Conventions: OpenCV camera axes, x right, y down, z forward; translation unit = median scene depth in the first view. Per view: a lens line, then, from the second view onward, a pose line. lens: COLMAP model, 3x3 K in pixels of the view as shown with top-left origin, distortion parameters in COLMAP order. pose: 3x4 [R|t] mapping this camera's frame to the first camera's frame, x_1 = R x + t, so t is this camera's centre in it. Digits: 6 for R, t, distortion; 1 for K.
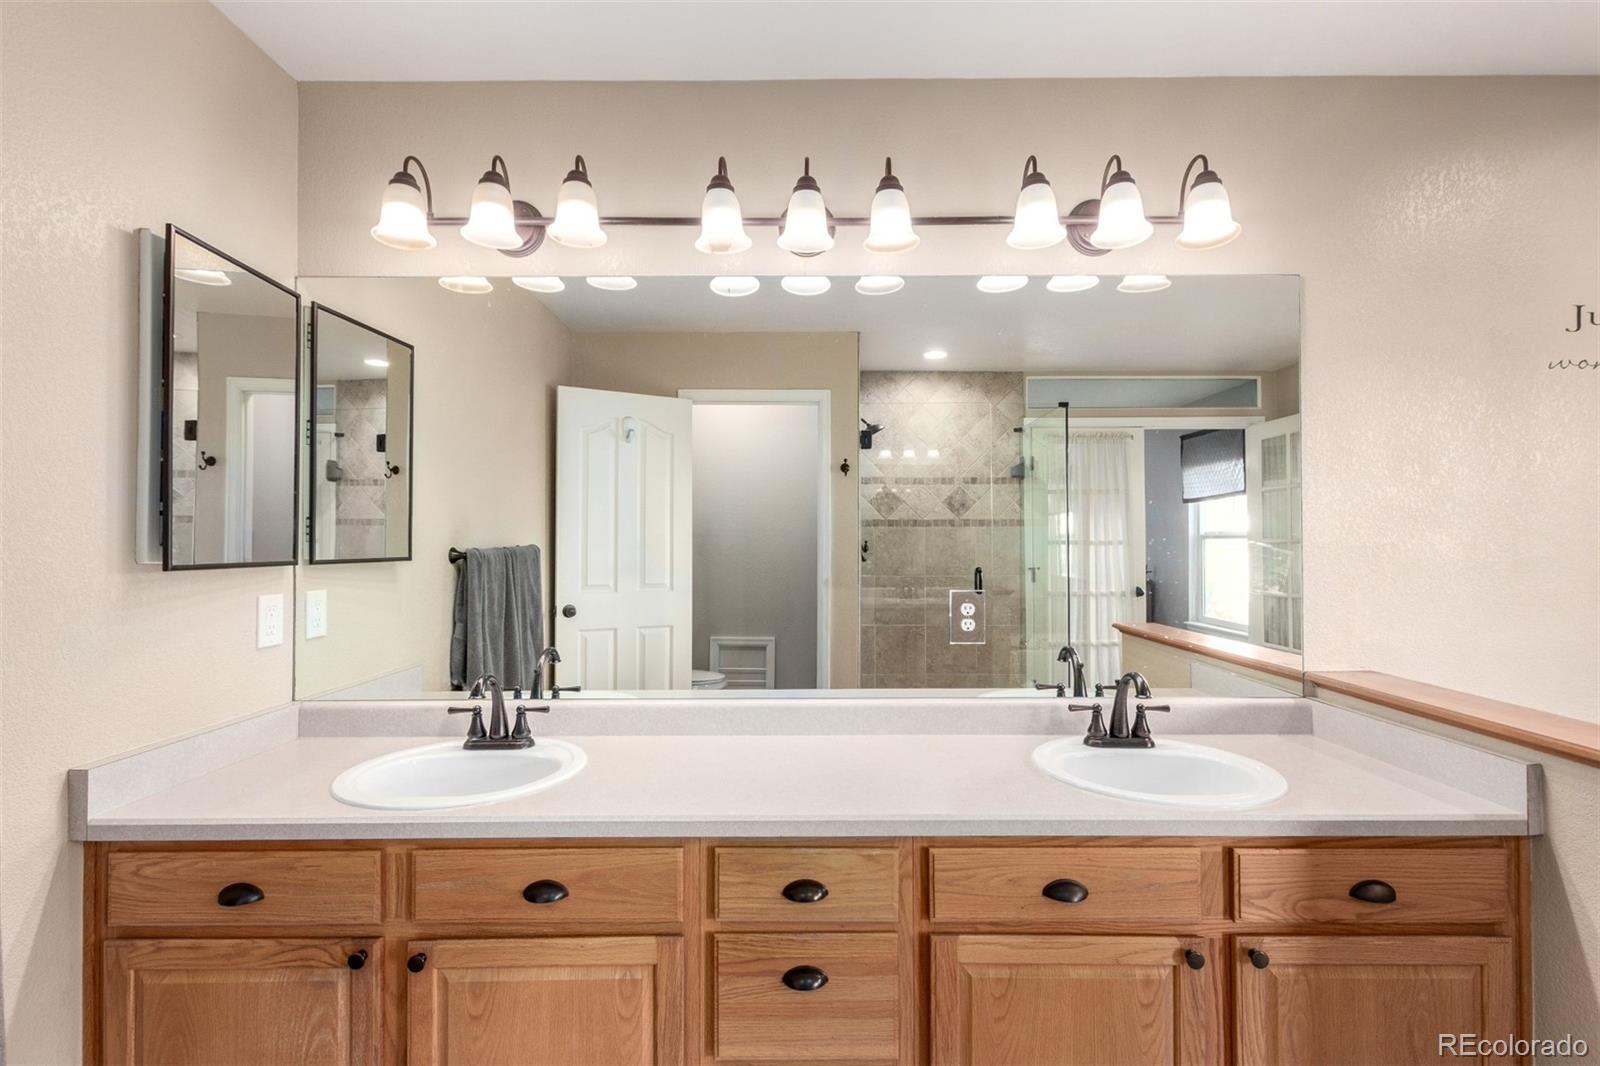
lens RADIAL K [[736.3, 0, 811.6], [0, 736.3, 536.4], [0, 0, 1]] dist [0.001876, 0.000055]
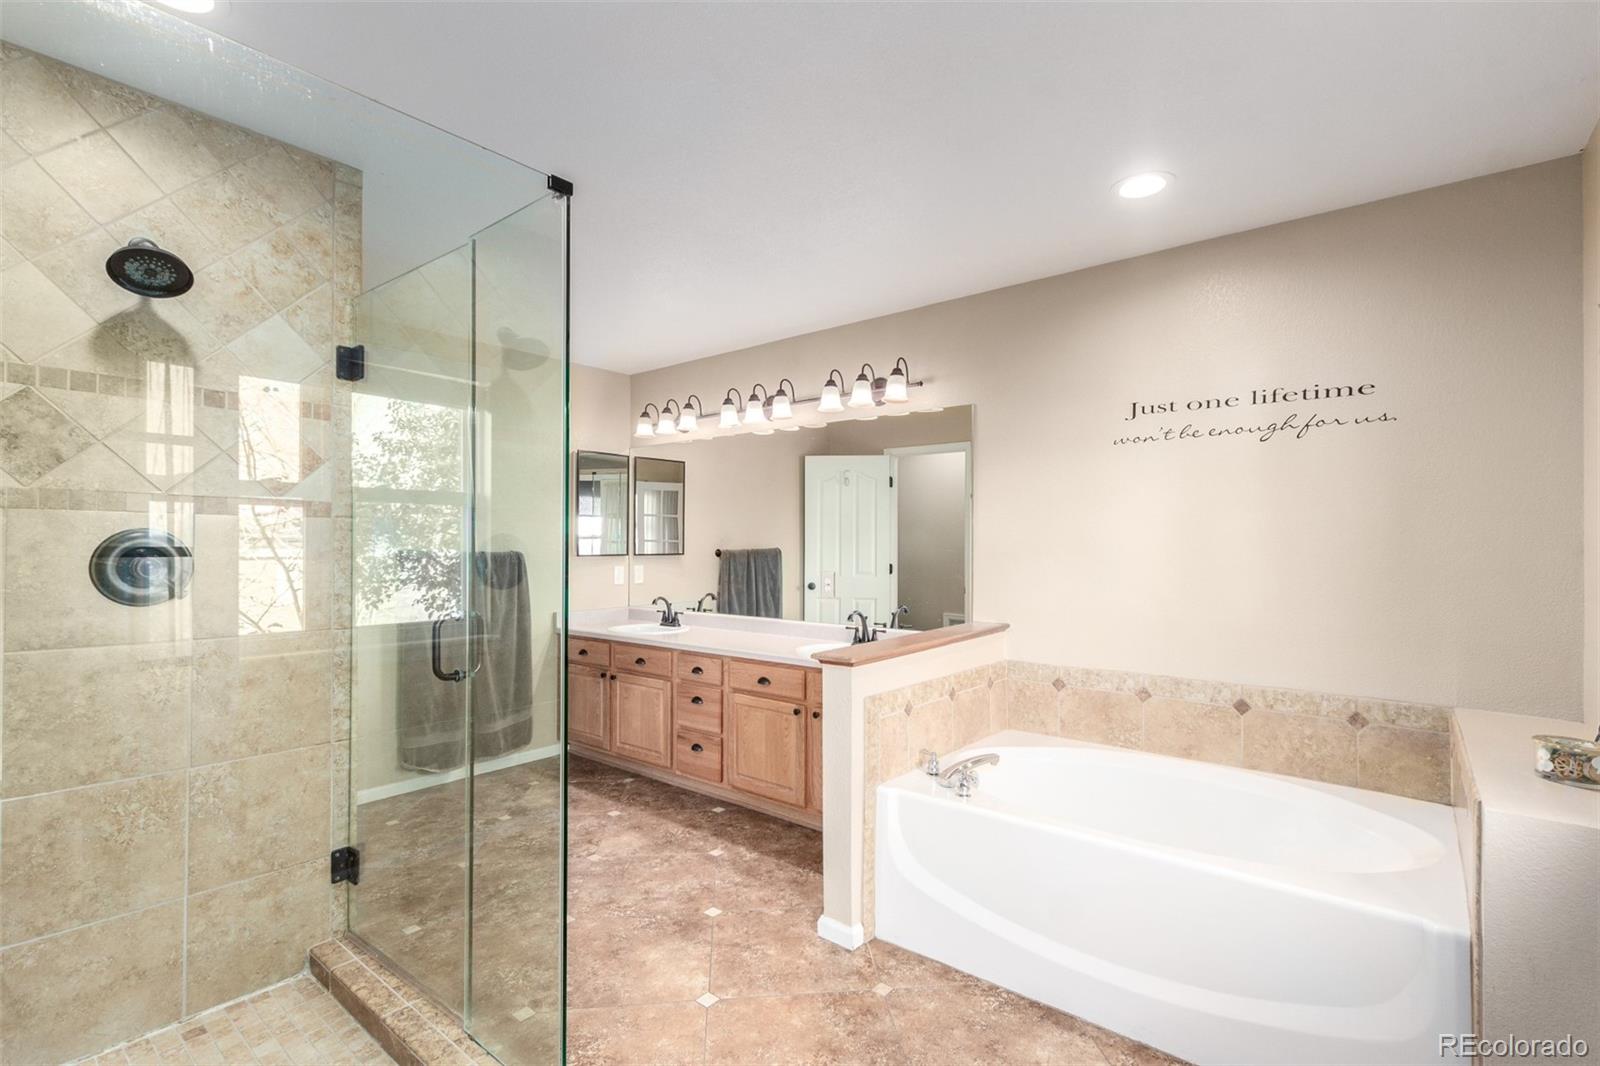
lens RADIAL K [[736.3, 0, 798.6], [0, 736.3, 536.3], [0, 0, 1]] dist [0.001876, 0.000055]
pose [[0.762775, -0.007185, -0.646624, 1.613582], [0.006964, 0.999972, -0.002897, -0.021850], [0.646627, -0.002293, 0.762803, -0.698038]]
